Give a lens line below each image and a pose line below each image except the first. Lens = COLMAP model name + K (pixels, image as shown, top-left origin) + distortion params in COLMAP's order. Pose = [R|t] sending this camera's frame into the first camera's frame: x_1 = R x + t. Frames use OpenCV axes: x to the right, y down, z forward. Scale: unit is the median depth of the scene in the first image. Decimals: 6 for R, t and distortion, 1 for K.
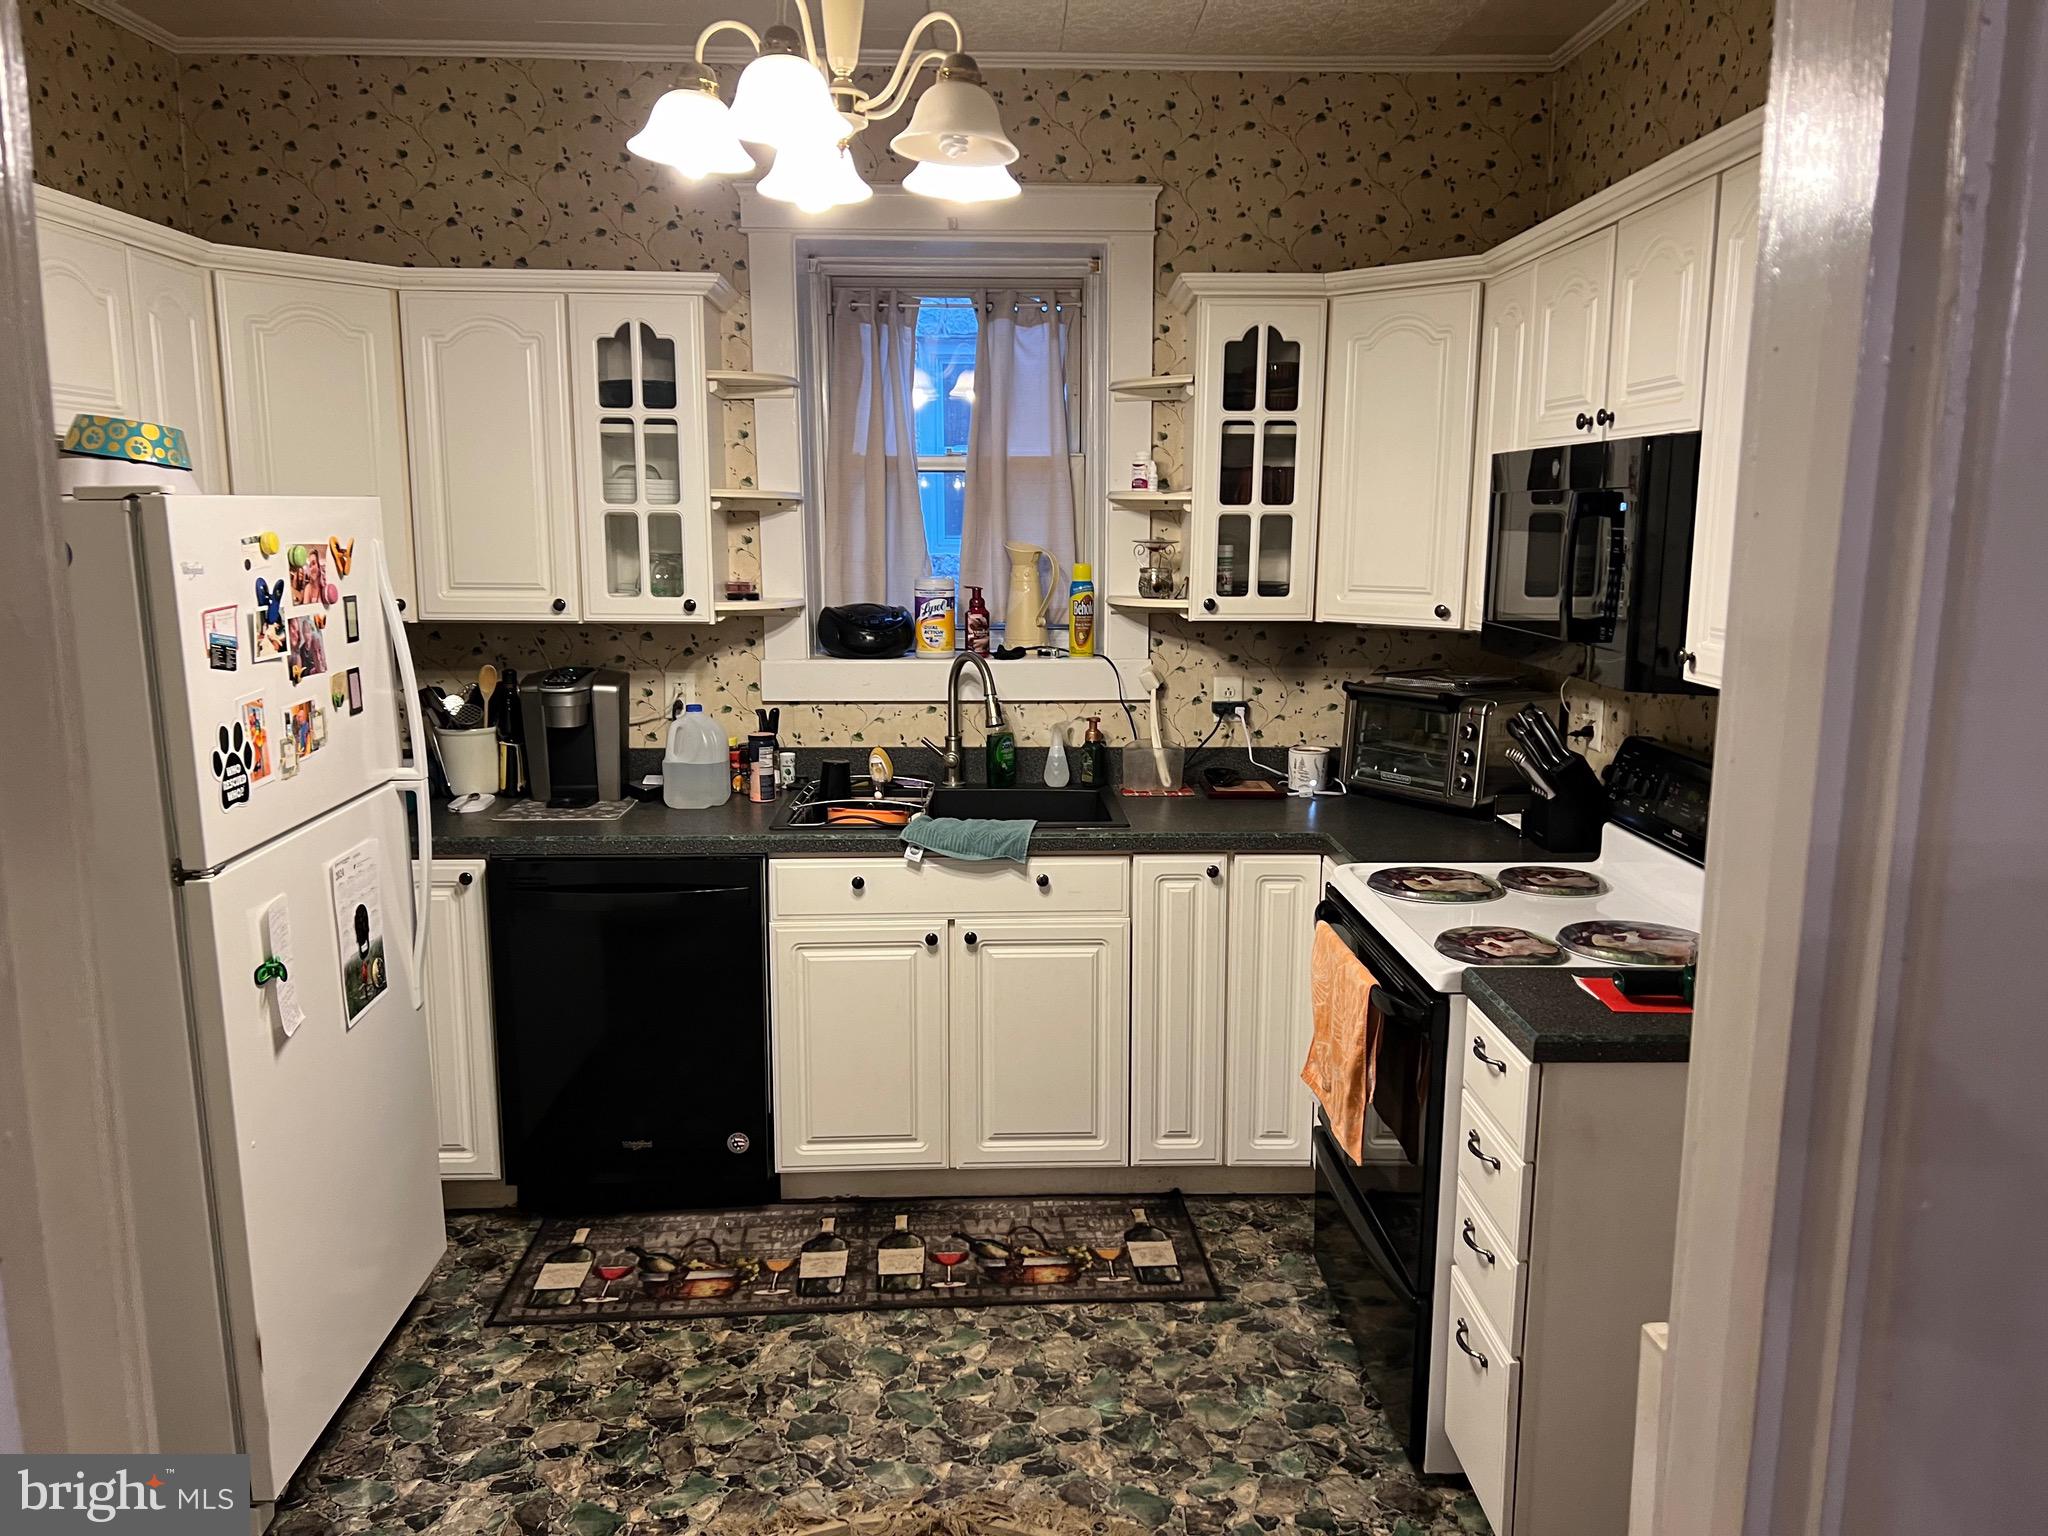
lens RADIAL K [[1536.3, 0, 1029.7], [0, 1536.3, 770.2], [0, 0, 1]] dist [0.058427, -0.062457]
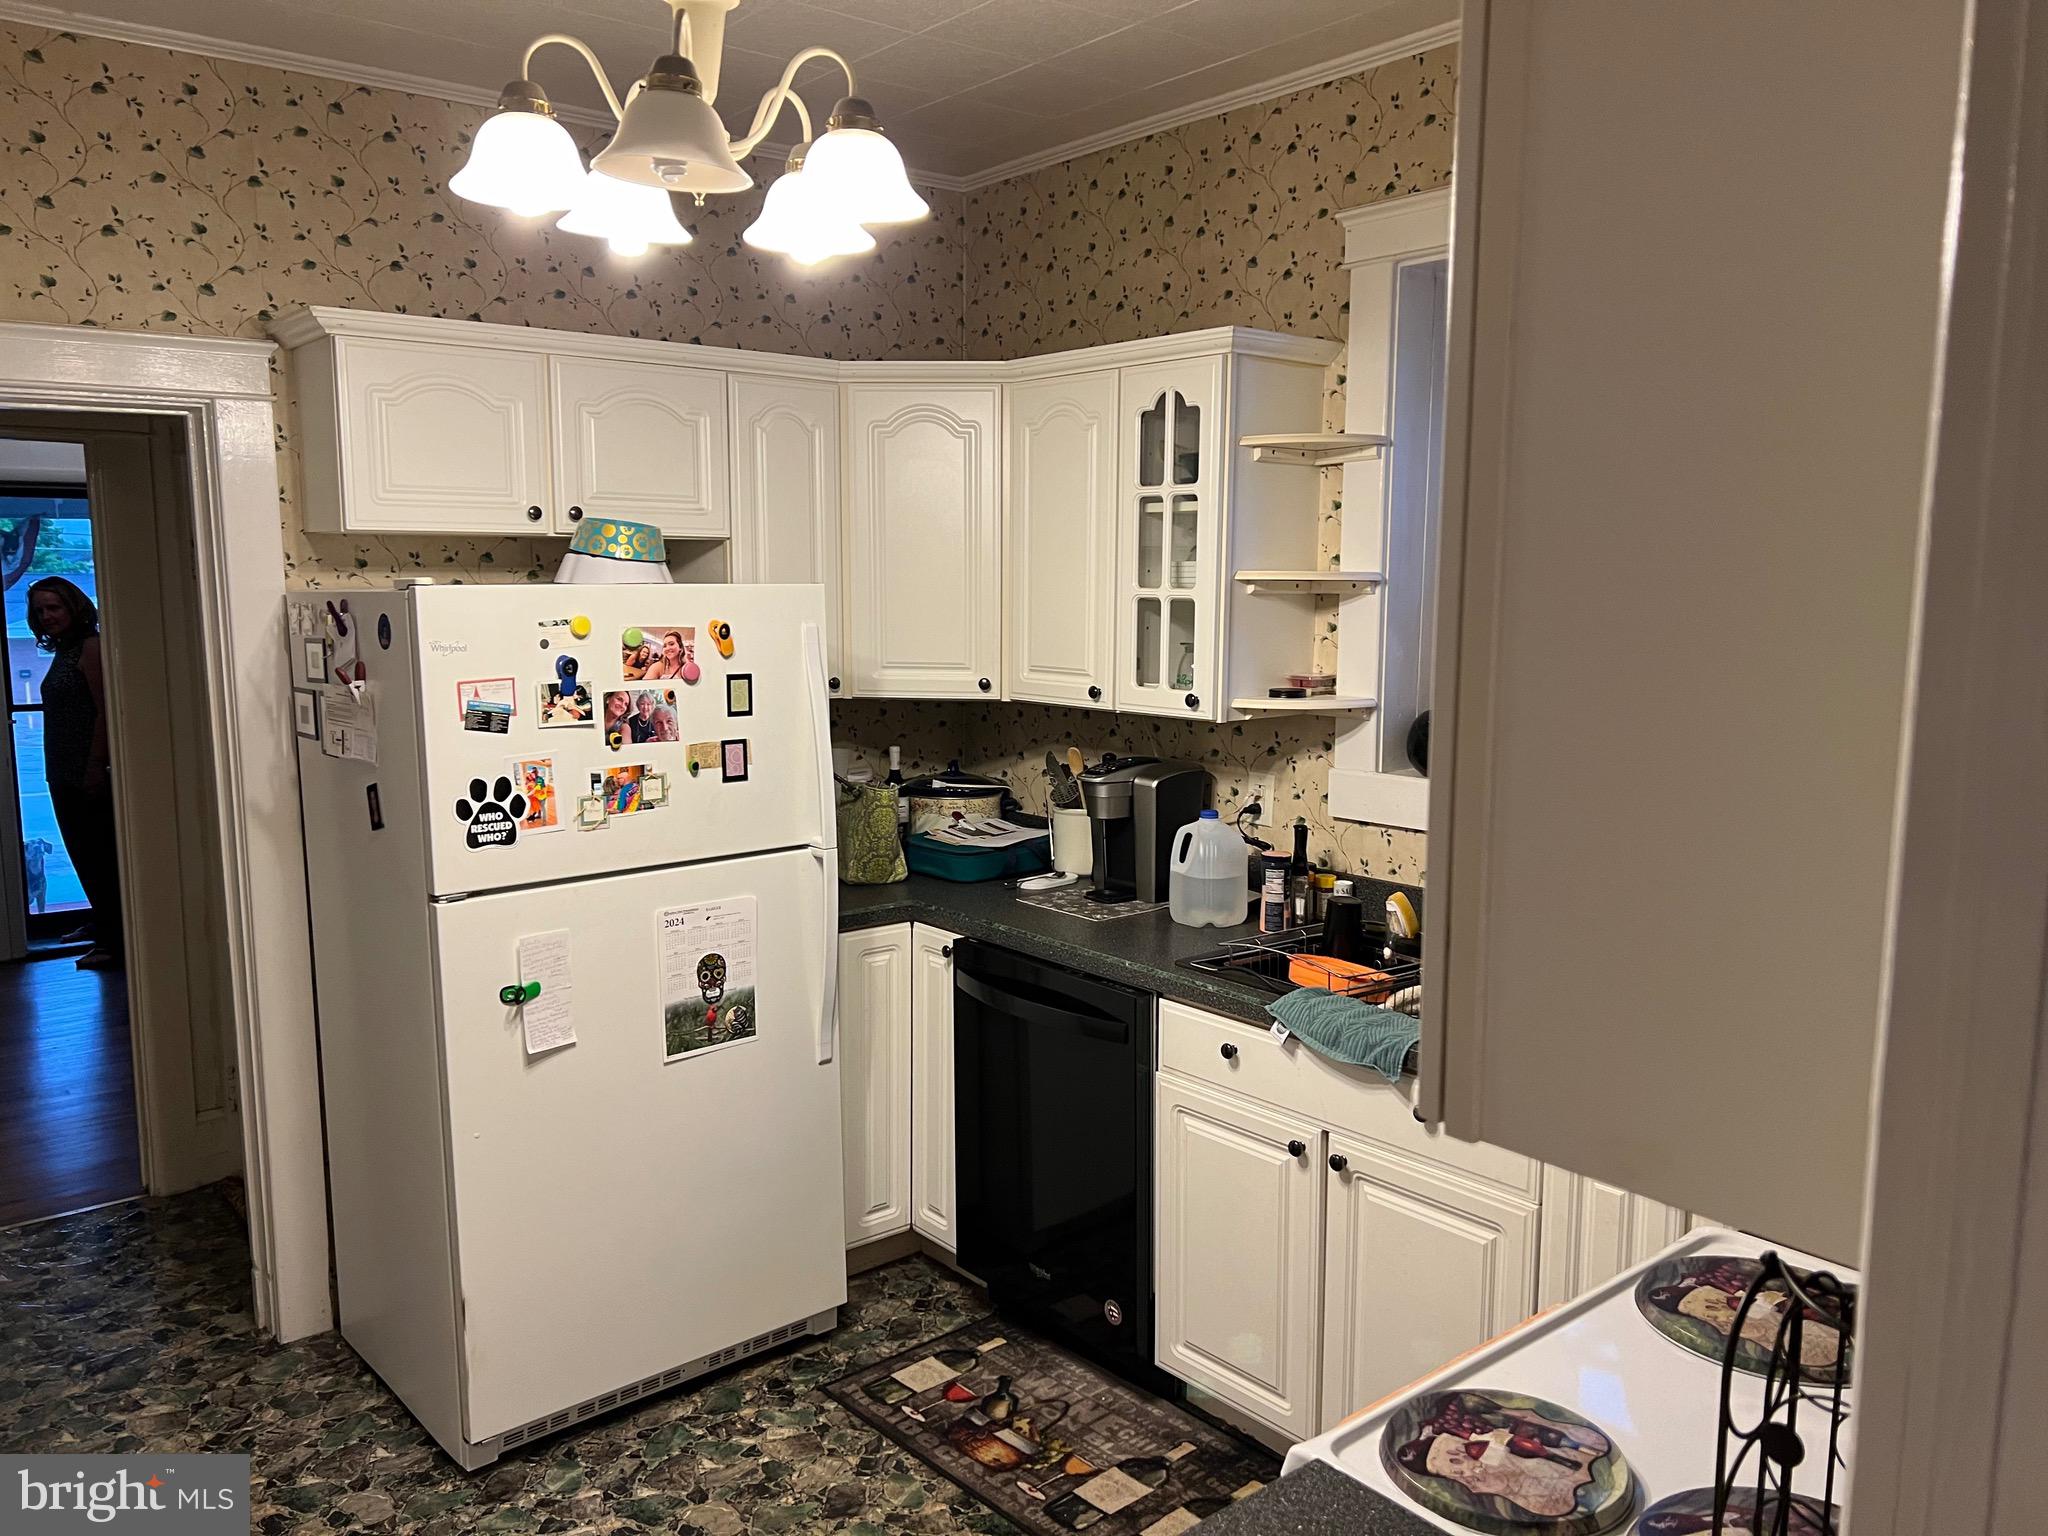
lens RADIAL K [[1536.3, 0, 1022.5], [0, 1536.3, 771.1], [0, 0, 1]] dist [0.058427, -0.062457]
pose [[0.612749, 0.102505, -0.783601, 0.439260], [-0.132091, 0.990888, 0.026330, -0.079936], [0.779160, 0.087373, 0.620706, 0.391159]]
